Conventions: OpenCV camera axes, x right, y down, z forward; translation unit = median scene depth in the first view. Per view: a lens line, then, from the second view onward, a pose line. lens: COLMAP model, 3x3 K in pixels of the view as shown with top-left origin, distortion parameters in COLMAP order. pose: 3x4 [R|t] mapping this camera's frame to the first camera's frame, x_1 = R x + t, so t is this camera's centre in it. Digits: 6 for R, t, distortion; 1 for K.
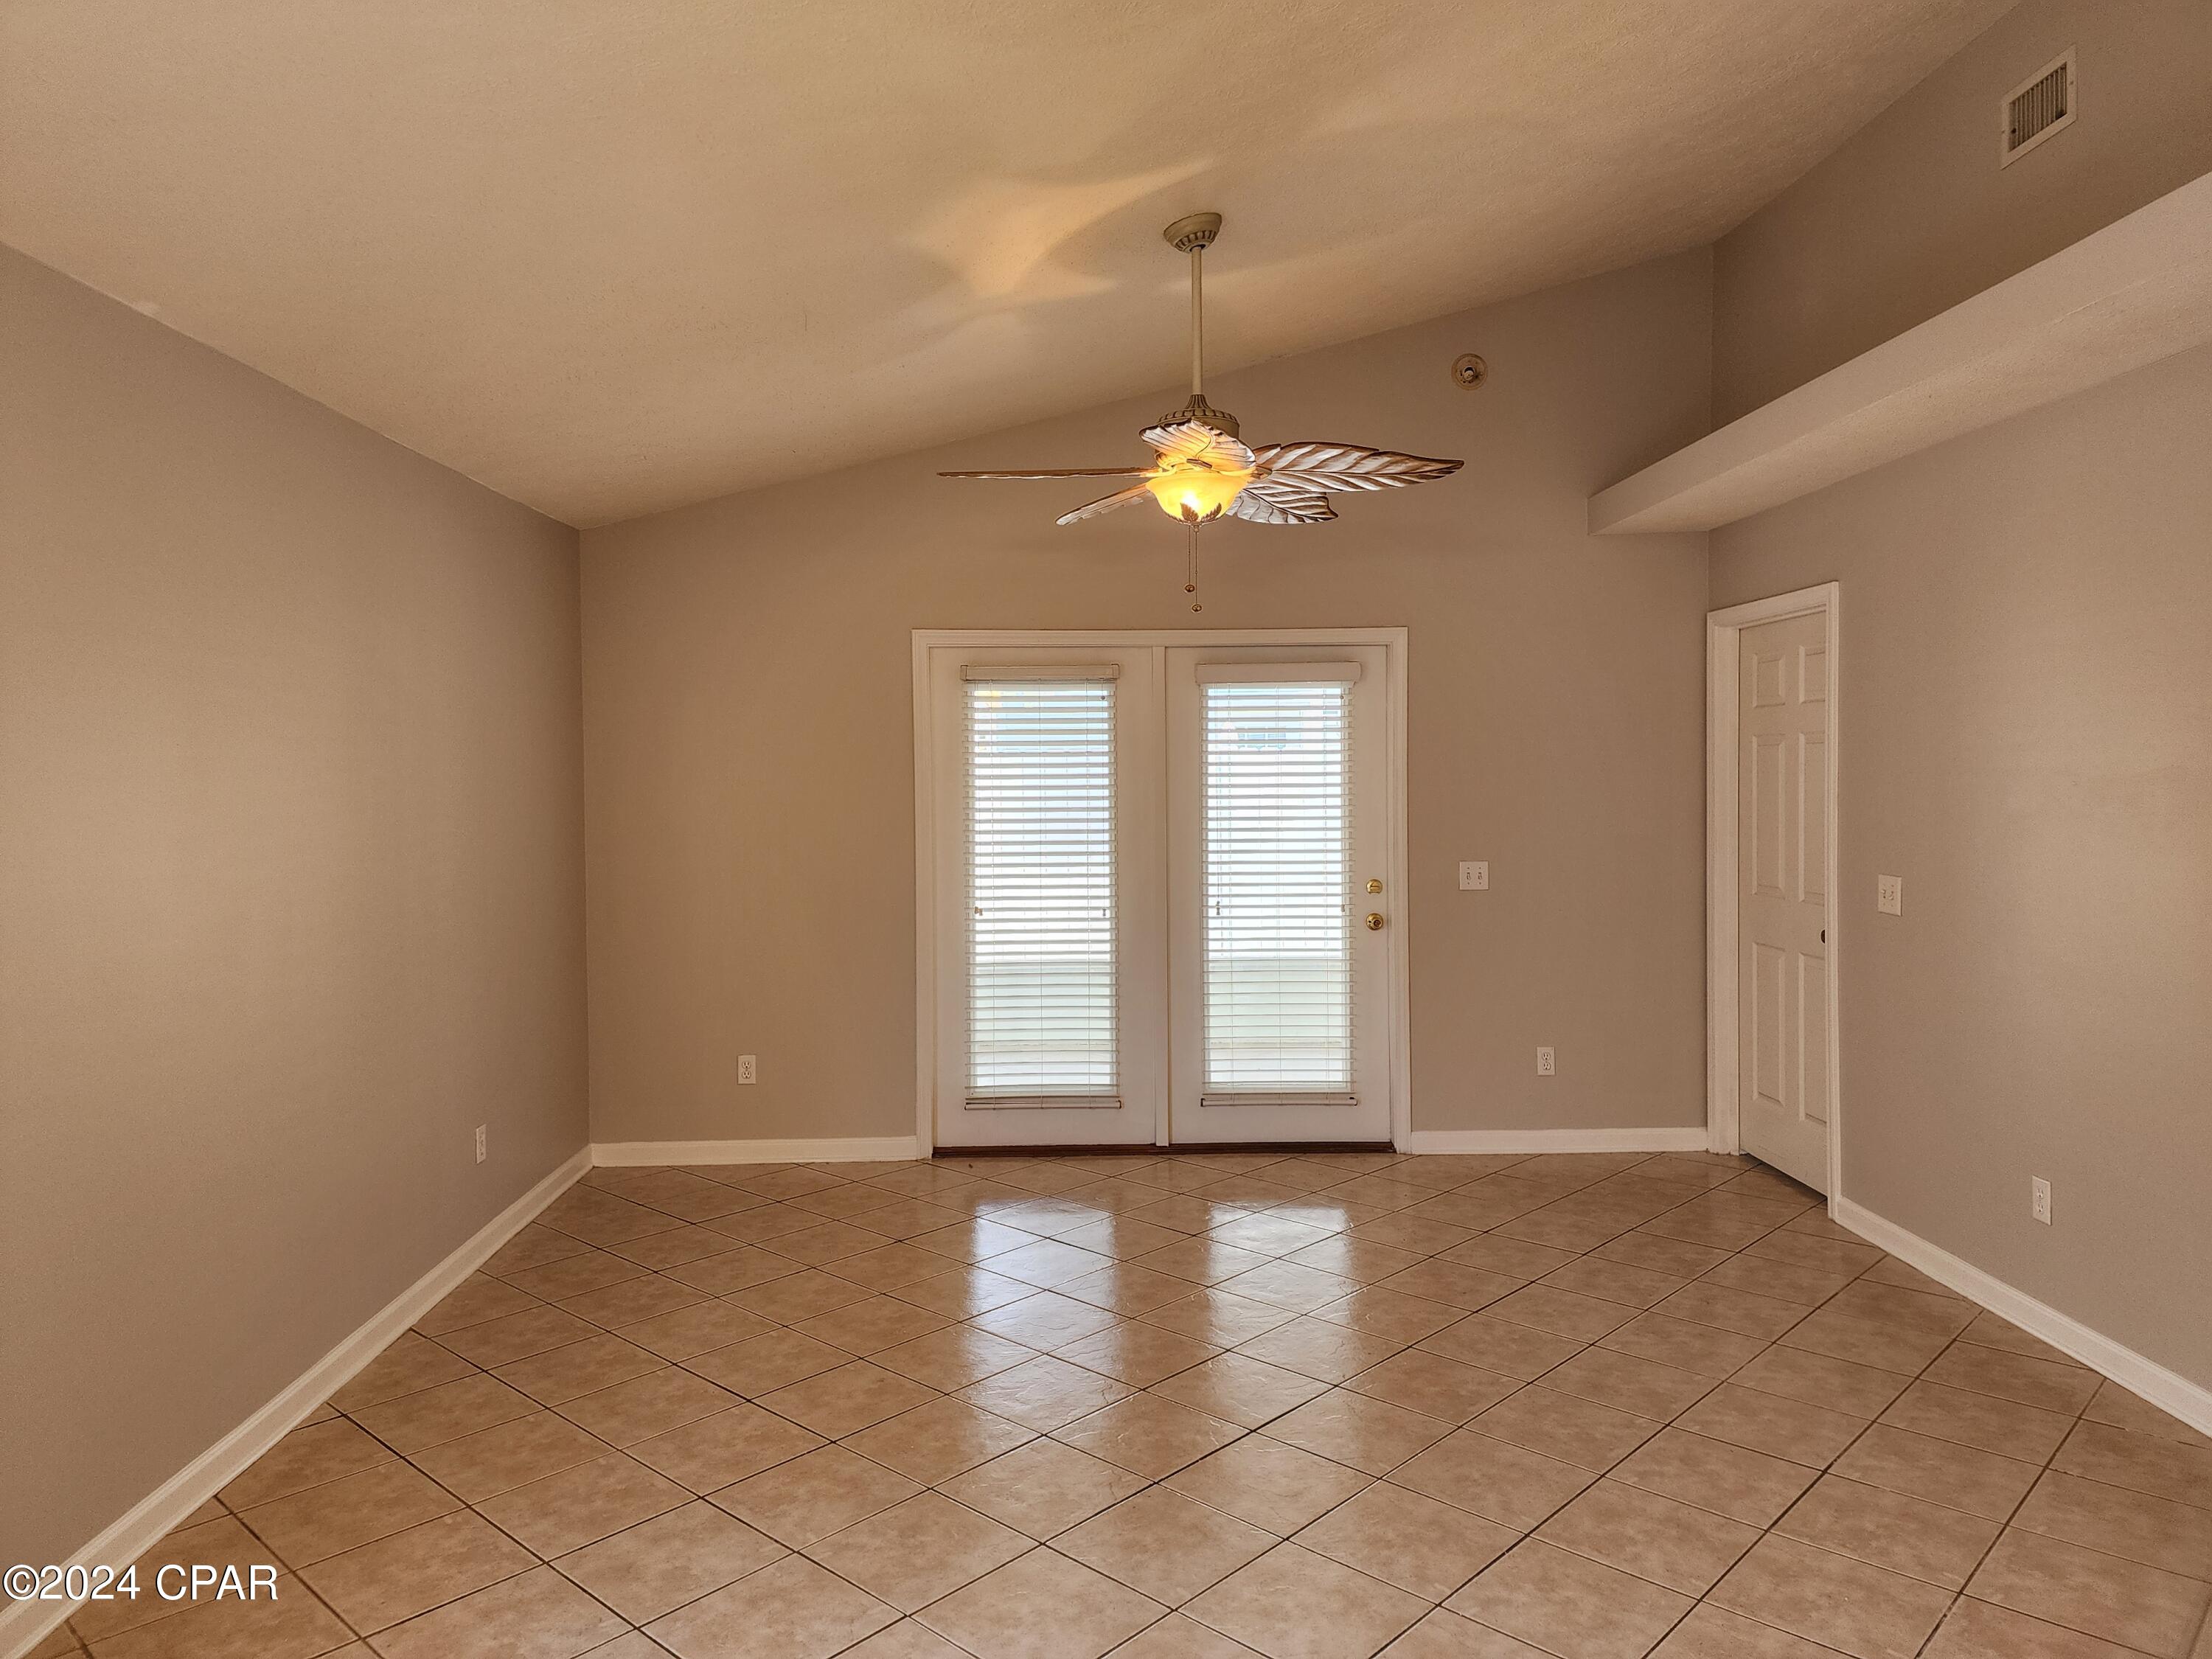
lens RADIAL K [[1473.2, 0, 1108.3], [0, 1473.2, 802.4], [0, 0, 1]] dist [0.111296, -0.106162]
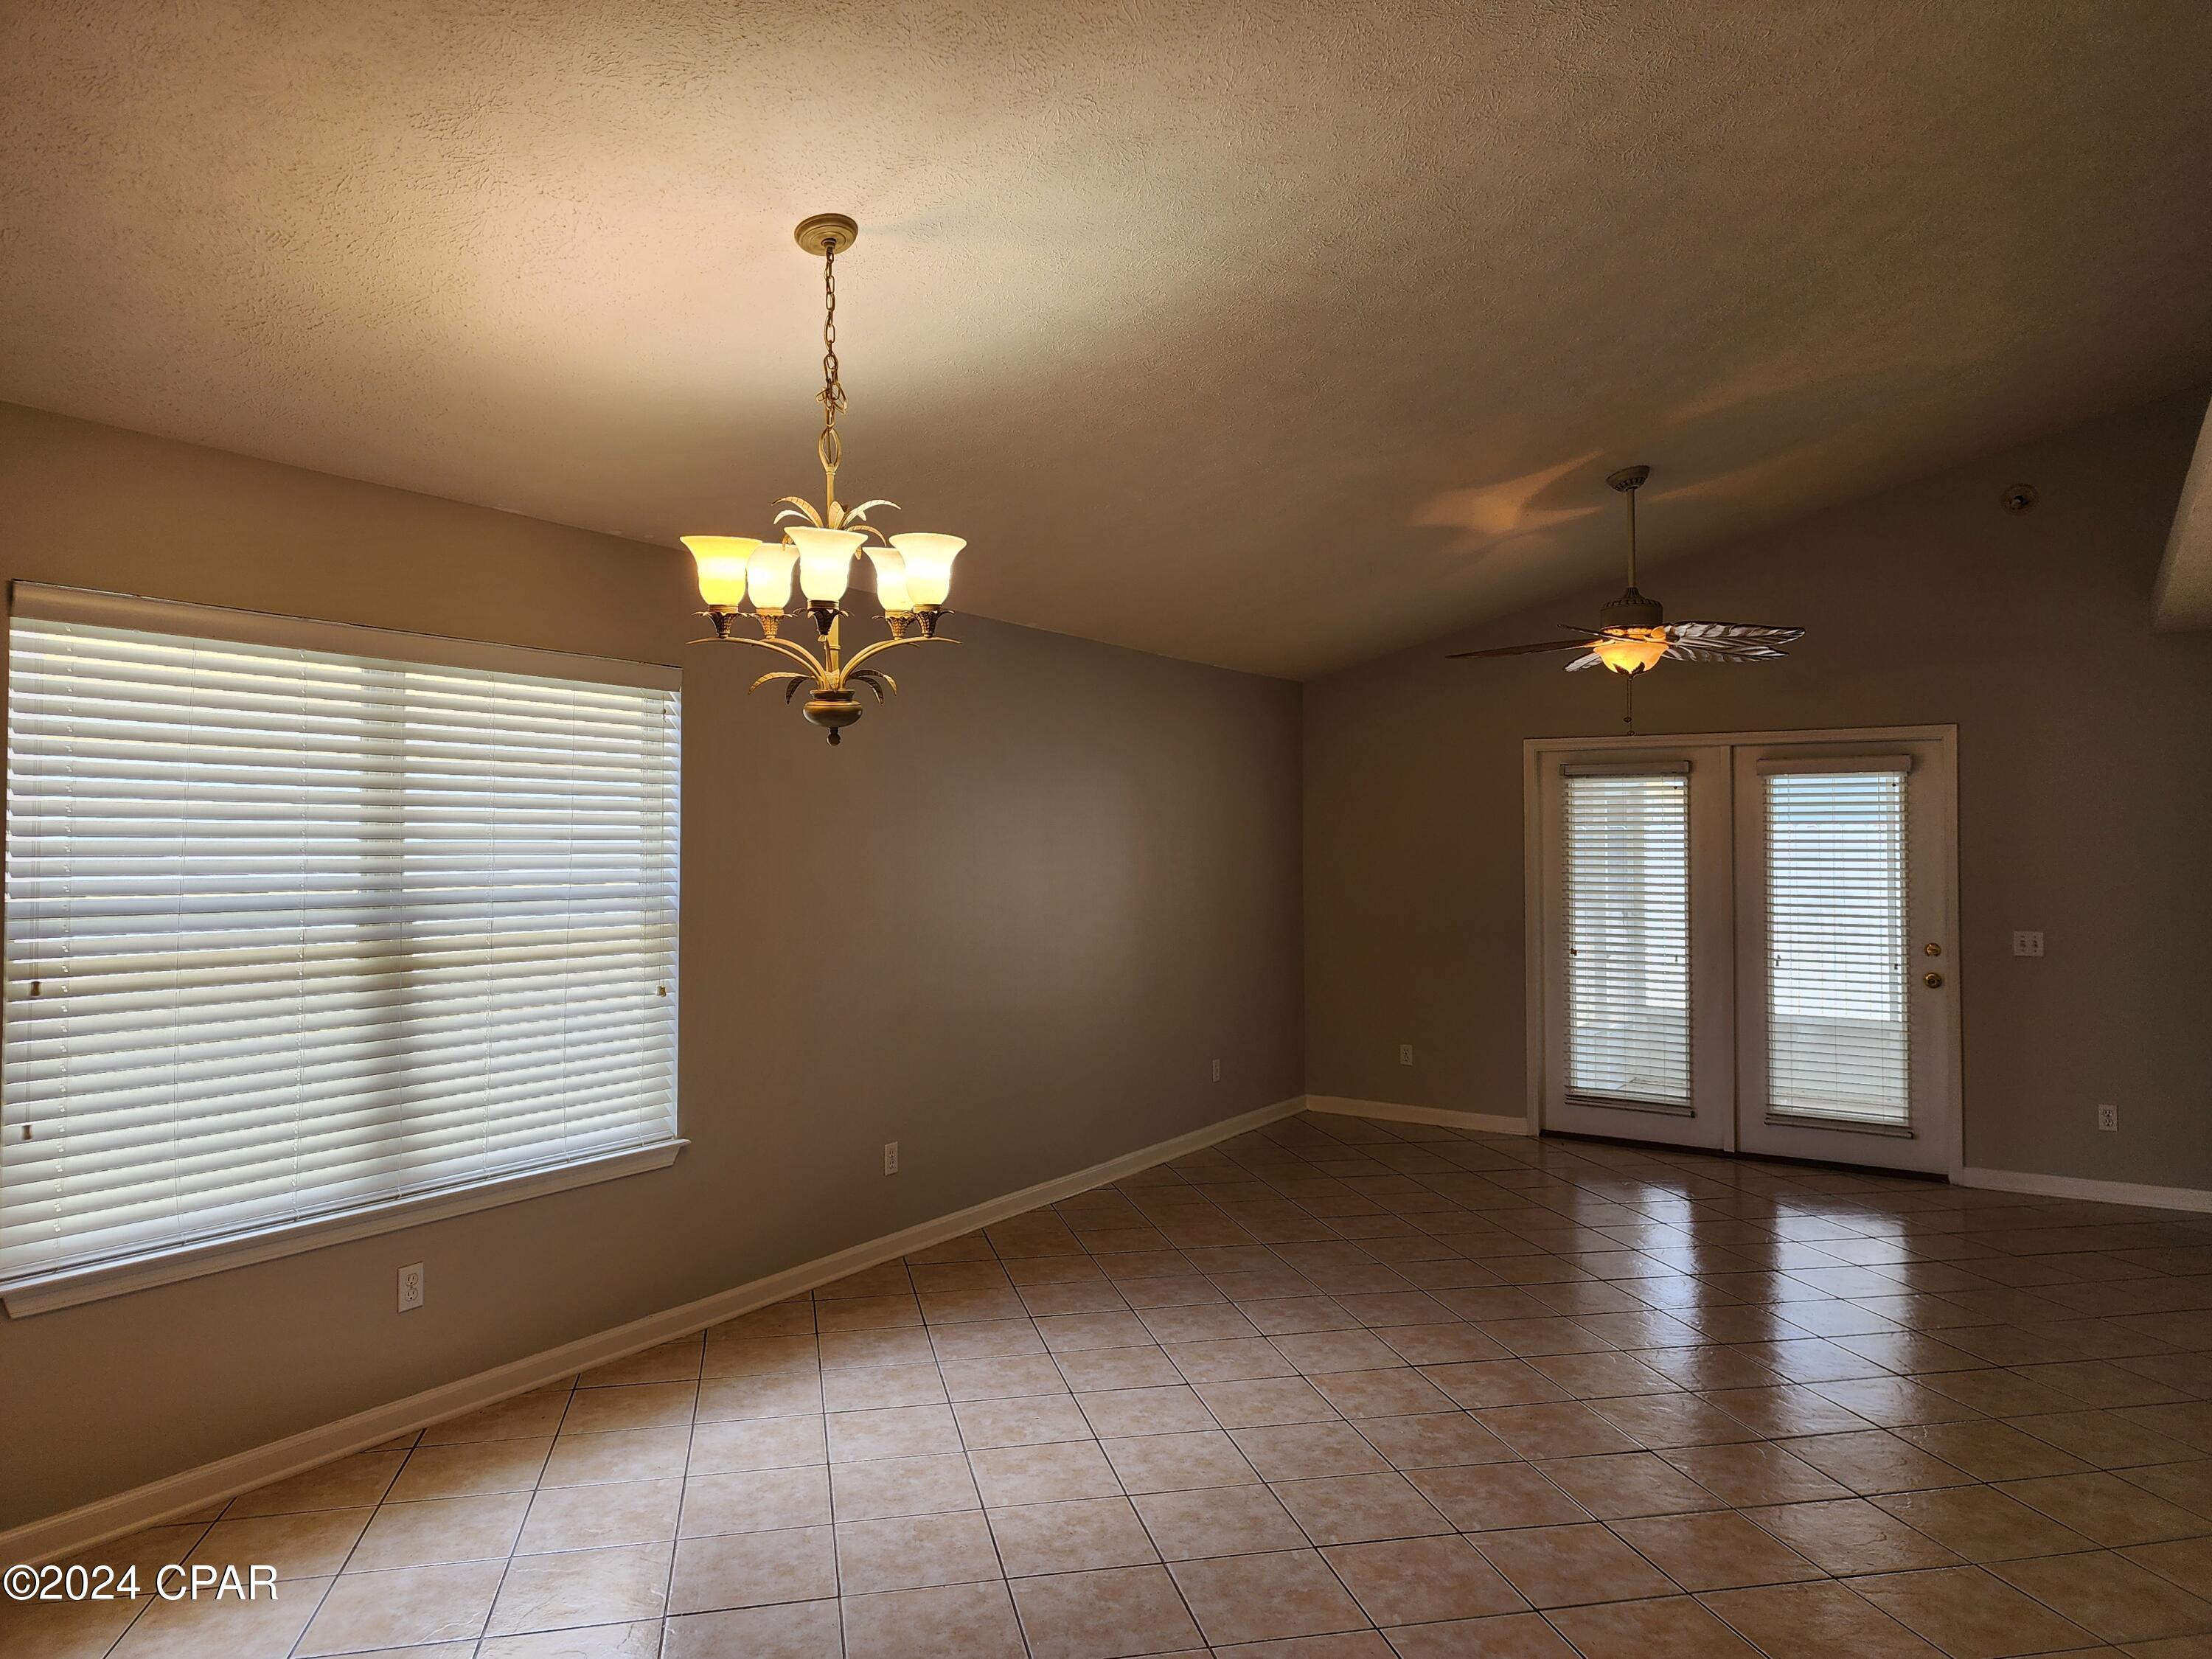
lens RADIAL K [[1495.5, 0, 1104.0], [0, 1495.5, 797.5], [0, 0, 1]] dist [-0.001263, -0.005172]
pose [[0.822035, -0.006578, -0.569398, 0.318812], [-0.020330, 0.998957, -0.040891, -0.000305], [0.569073, 0.045190, 0.821044, -0.325905]]
